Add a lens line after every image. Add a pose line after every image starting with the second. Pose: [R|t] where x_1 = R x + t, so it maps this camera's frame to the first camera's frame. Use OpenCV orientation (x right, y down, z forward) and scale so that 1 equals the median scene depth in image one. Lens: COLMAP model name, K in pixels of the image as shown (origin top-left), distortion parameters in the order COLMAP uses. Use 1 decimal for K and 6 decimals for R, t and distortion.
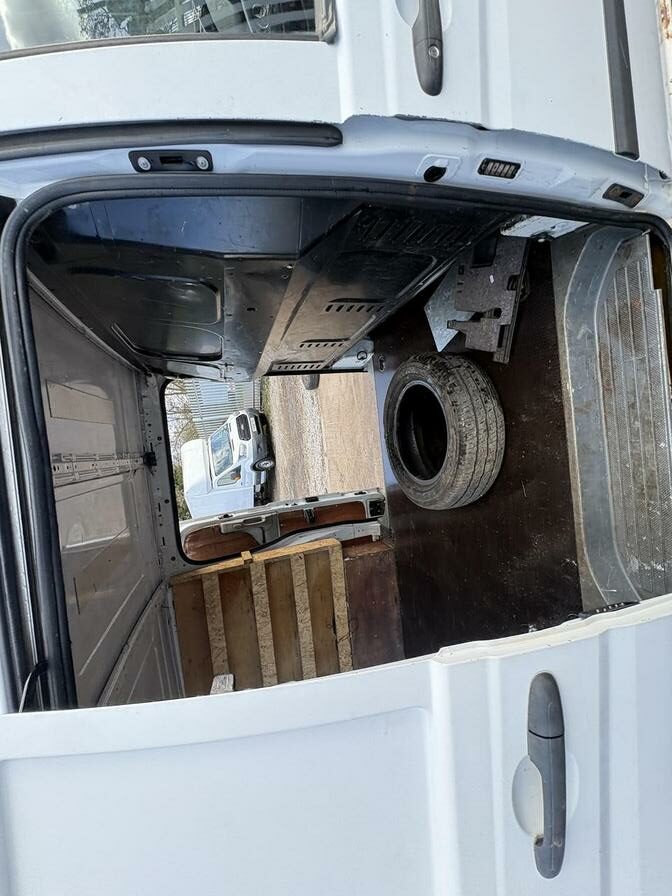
lens RADIAL K [[356.8, 0, 338.3], [0, 356.8, 451.3], [0, 0, 1]] dist [-0.000281, 0.000207]
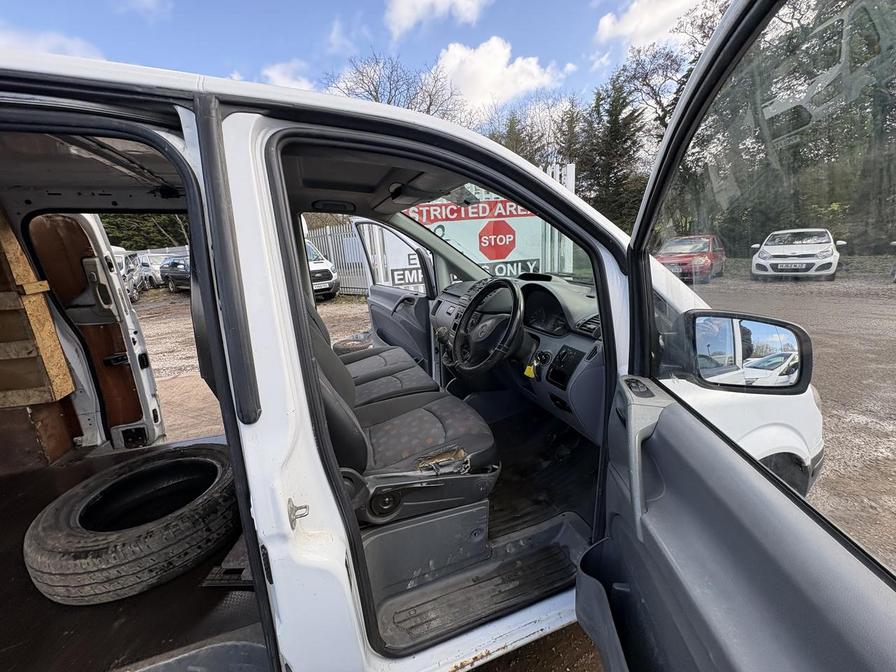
lens RADIAL K [[356.8, 0, 446.1], [0, 356.8, 337.6], [0, 0, 1]] dist [-0.000281, 0.000207]
pose [[0.031733, 0.996121, -0.082069, -0.042802], [-0.936951, 0.001056, -0.349459, -0.301481], [-0.348017, 0.087983, 0.933351, -0.086881]]
